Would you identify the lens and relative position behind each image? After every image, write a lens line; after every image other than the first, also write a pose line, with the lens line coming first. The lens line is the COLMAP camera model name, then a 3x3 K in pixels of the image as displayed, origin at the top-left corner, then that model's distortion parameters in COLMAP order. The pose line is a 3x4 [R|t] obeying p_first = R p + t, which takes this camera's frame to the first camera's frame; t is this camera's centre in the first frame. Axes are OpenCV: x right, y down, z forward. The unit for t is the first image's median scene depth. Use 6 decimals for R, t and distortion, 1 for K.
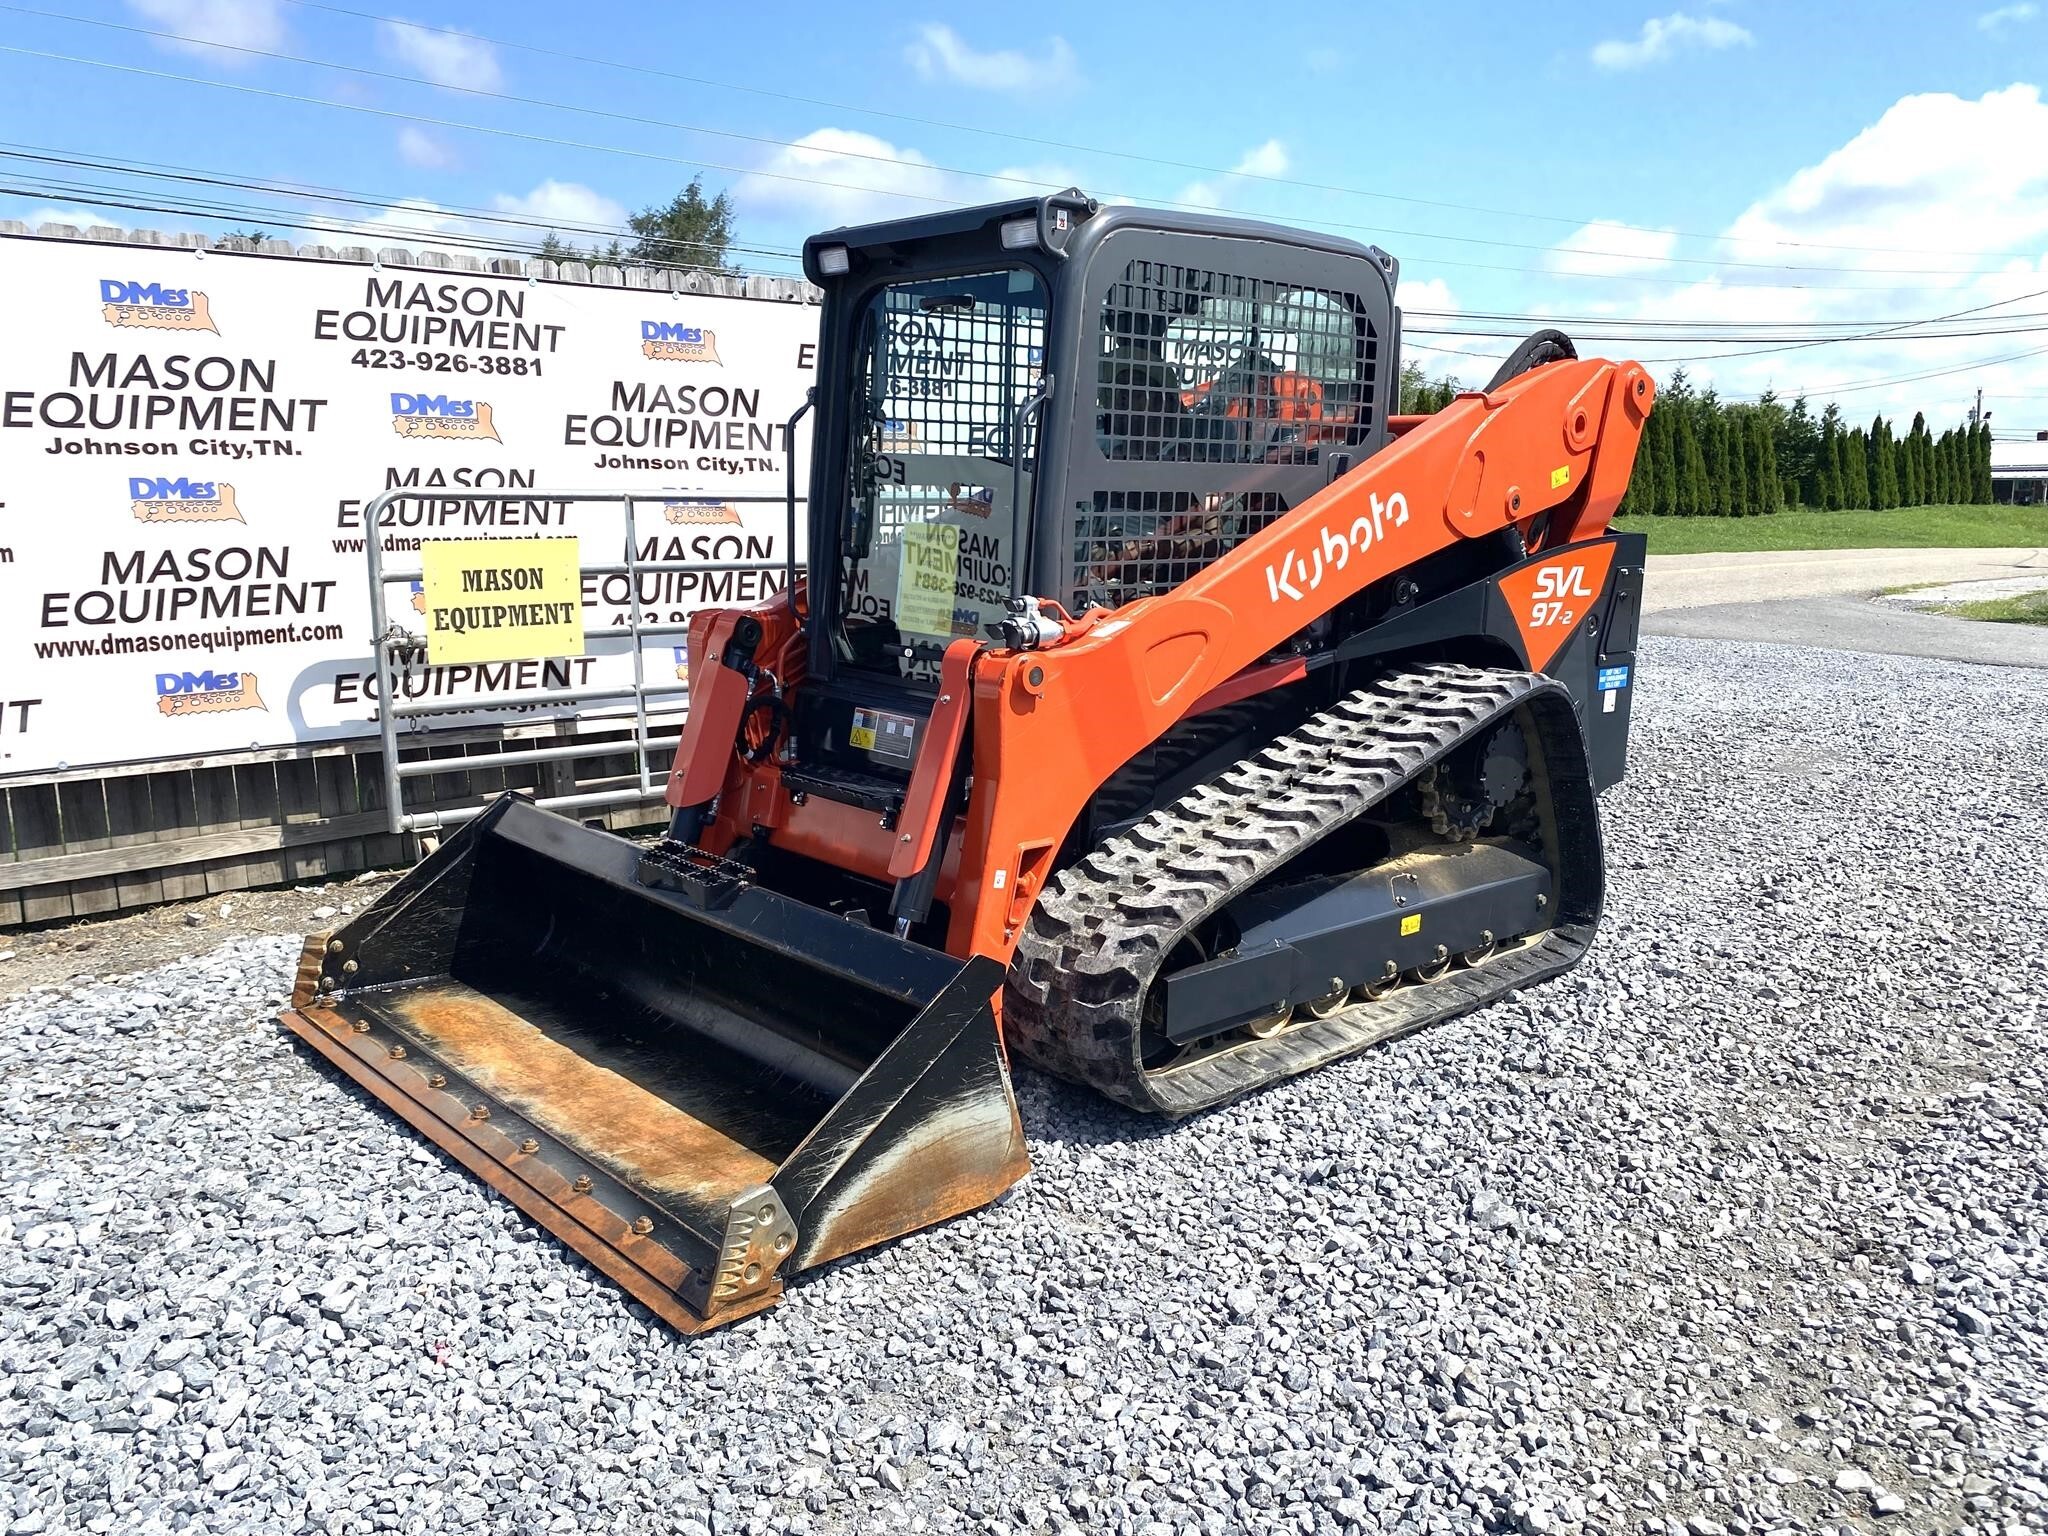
lens RADIAL K [[1571.6, 0, 1012.4], [0, 1571.6, 798.5], [0, 0, 1]] dist [0.021986, -0.018089]
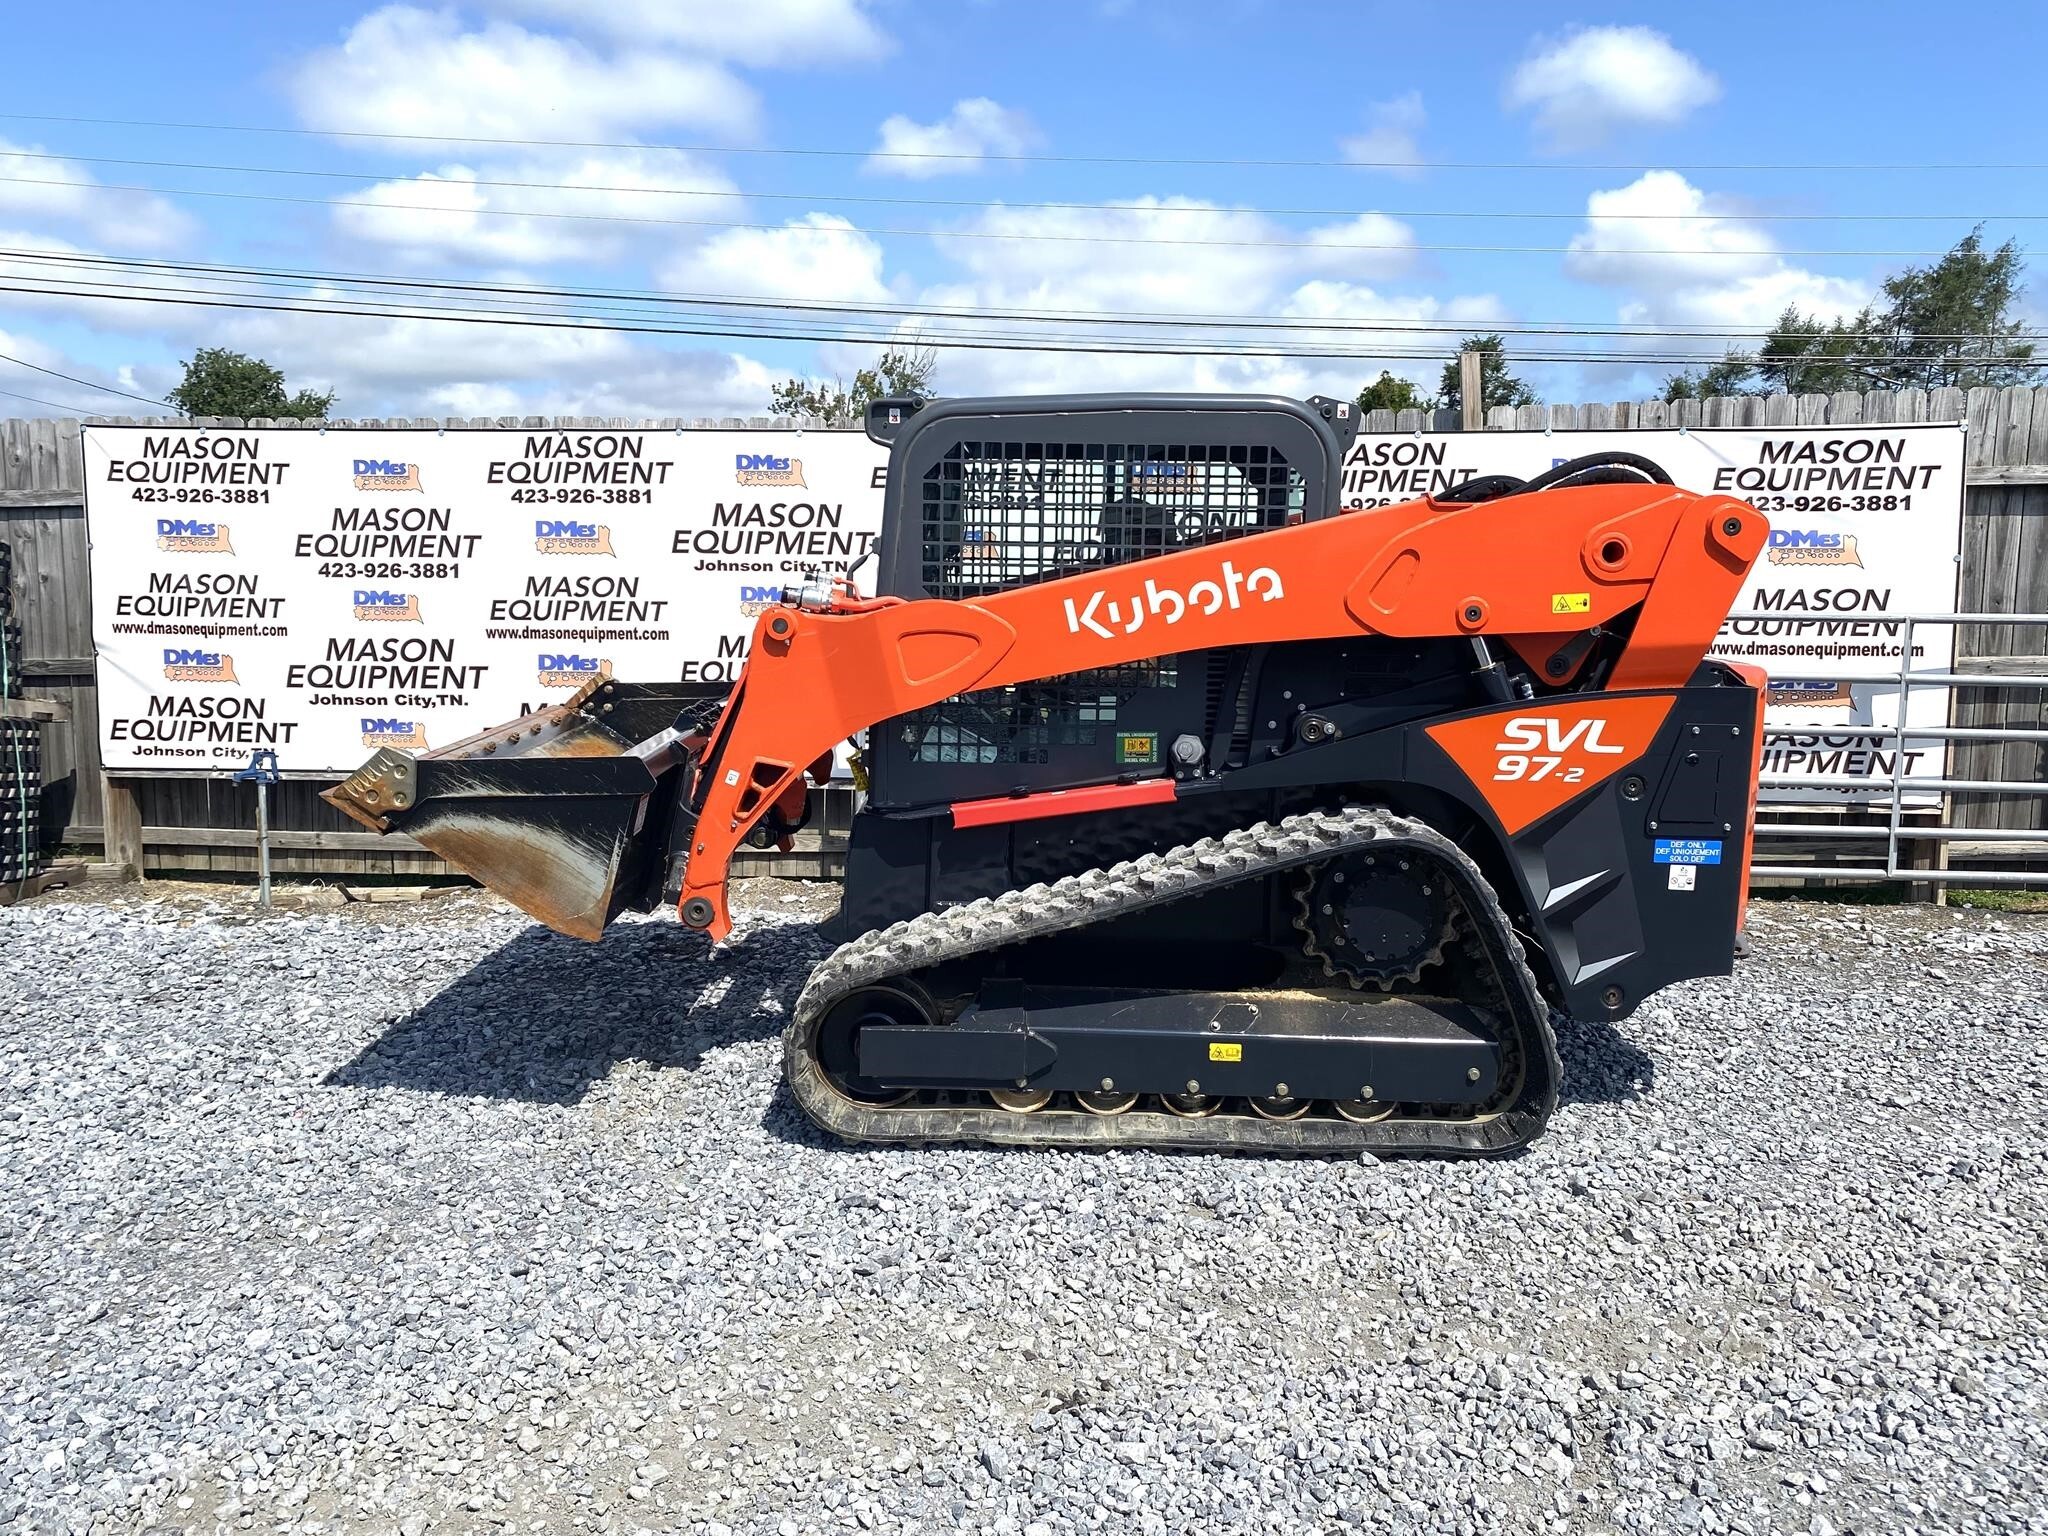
lens RADIAL K [[1571.6, 0, 1029.3], [0, 1571.6, 759.6], [0, 0, 1]] dist [0.021986, -0.018089]
pose [[0.734862, 0.095643, -0.671439, 0.618689], [-0.143314, 0.989550, -0.015896, -0.056328], [0.662902, 0.107908, 0.740889, 0.109296]]
